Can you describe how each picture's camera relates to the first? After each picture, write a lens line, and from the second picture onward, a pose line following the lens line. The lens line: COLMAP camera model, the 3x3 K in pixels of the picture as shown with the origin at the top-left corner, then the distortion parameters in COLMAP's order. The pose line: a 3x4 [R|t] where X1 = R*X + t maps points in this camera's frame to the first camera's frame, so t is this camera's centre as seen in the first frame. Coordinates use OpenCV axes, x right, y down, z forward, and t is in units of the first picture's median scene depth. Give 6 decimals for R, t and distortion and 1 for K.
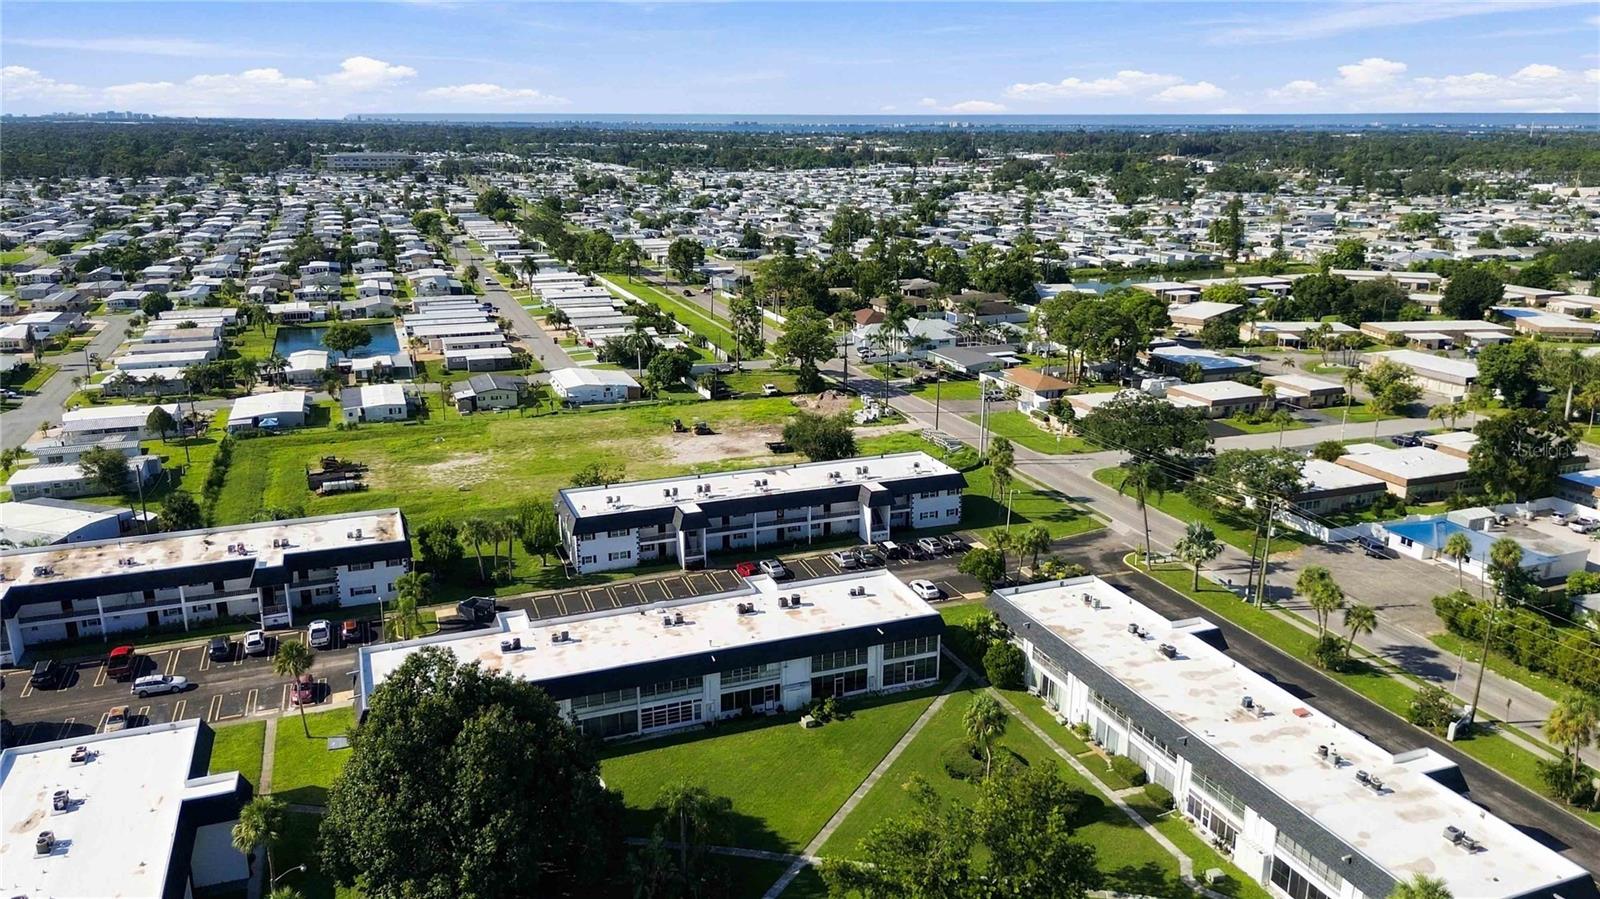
lens RADIAL K [[1130.8, 0, 799.9], [0, 1130.8, 447.5], [0, 0, 1]] dist [0.044743, 0.001733]
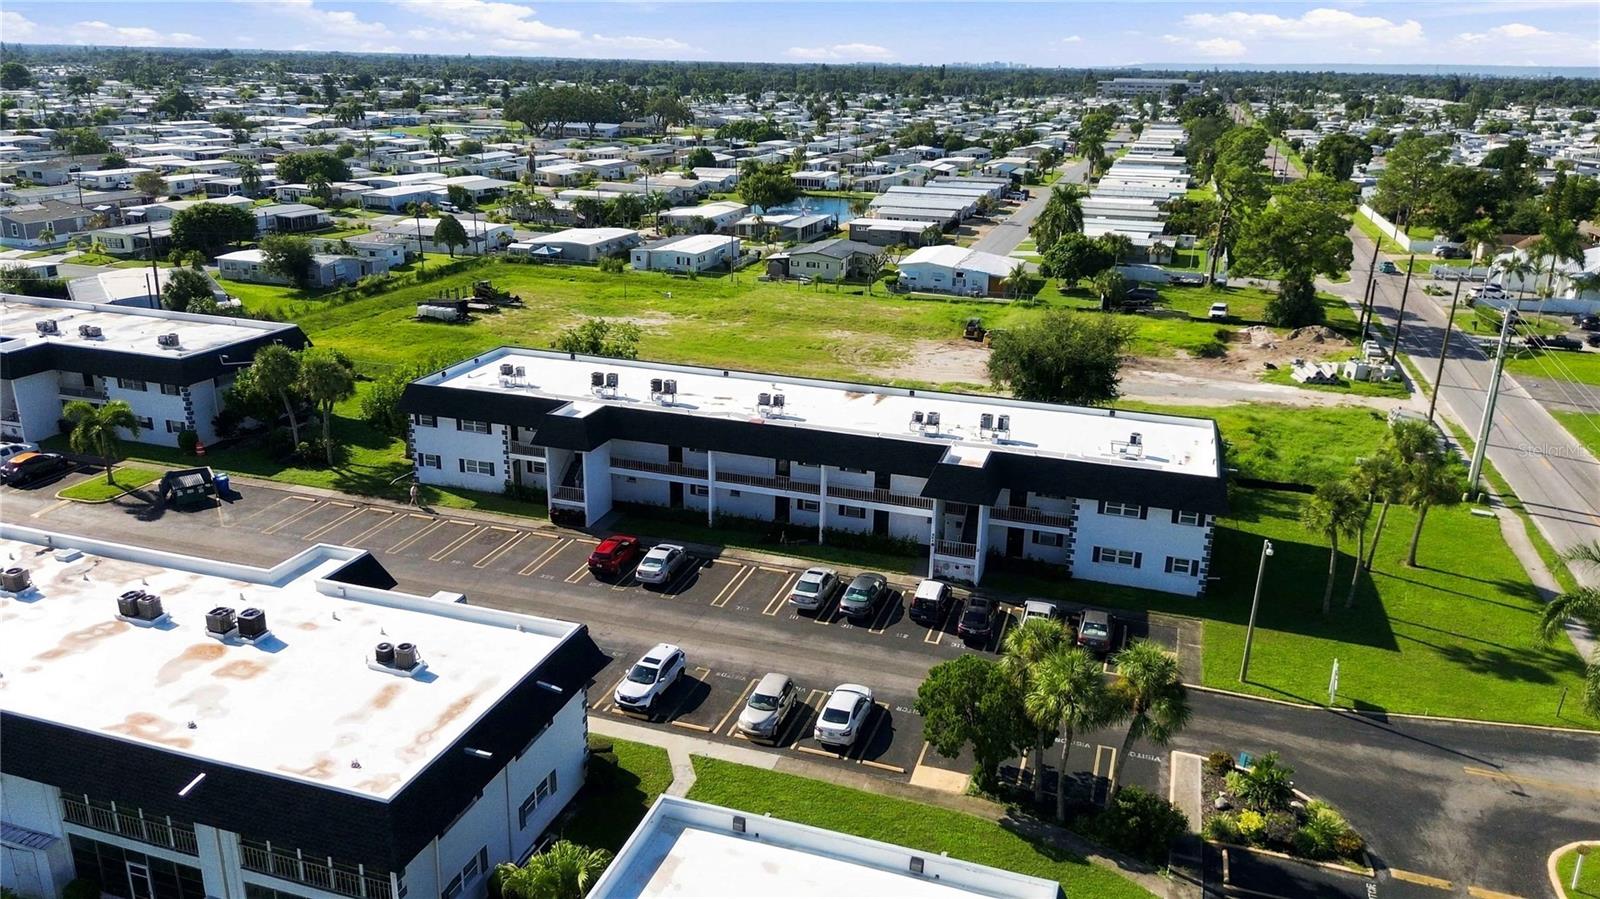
lens RADIAL K [[1130.8, 0, 797.0], [0, 1130.8, 452.6], [0, 0, 1]] dist [0.044743, 0.001733]
pose [[0.771592, 0.215050, -0.598665, 0.278896], [-0.189632, 0.976093, 0.106220, -0.001461], [0.607195, 0.031568, 0.793926, 0.604548]]
